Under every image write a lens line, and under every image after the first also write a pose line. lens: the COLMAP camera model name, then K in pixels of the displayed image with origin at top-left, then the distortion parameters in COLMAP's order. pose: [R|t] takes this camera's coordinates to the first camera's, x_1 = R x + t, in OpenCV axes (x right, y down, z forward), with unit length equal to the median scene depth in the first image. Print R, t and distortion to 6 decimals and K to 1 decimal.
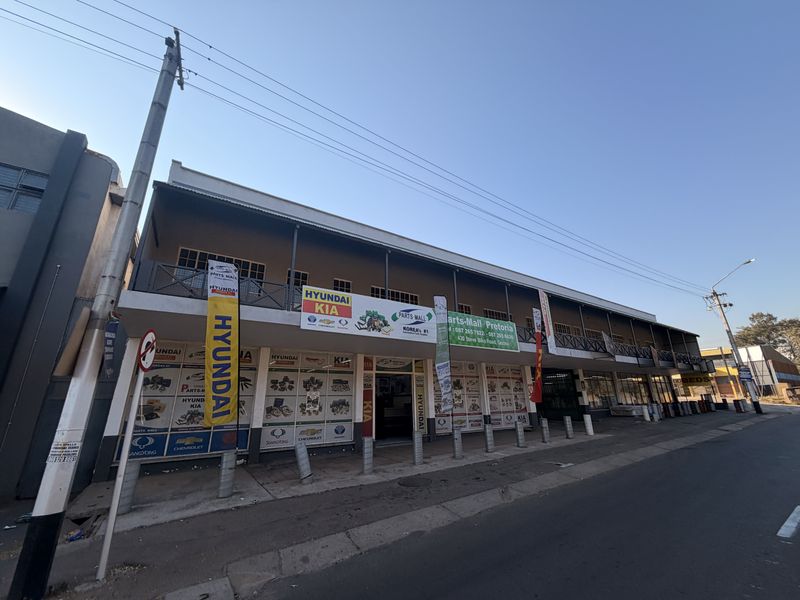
lens RADIAL K [[319.2, 0, 398.9], [0, 319.2, 298.9], [0, 0, 1]] dist [-0.003105, 0.000839]
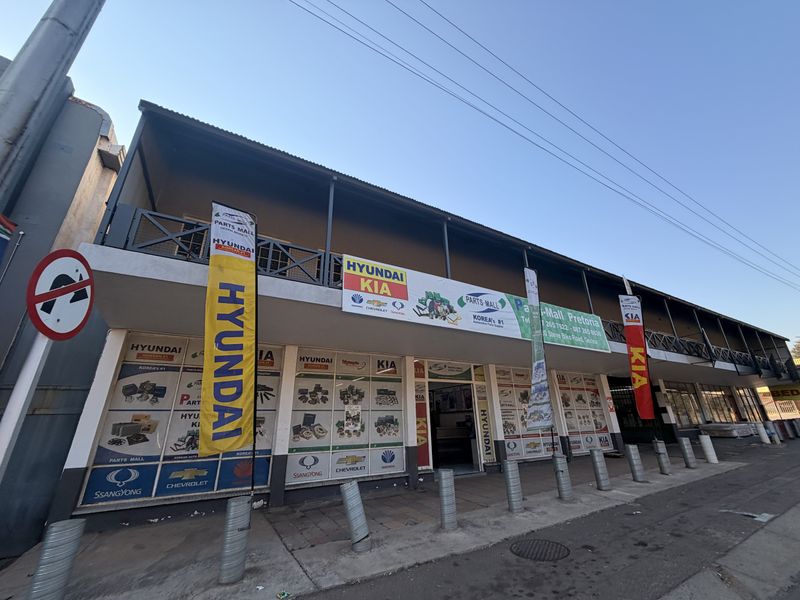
lens RADIAL K [[319.2, 0, 399.3], [0, 319.2, 299.4], [0, 0, 1]] dist [-0.003105, 0.000839]
pose [[0.998255, -0.025467, -0.053283, -0.128529], [0.022348, 0.998047, -0.058325, 0.099517], [0.054665, 0.057033, 0.996875, 0.270614]]
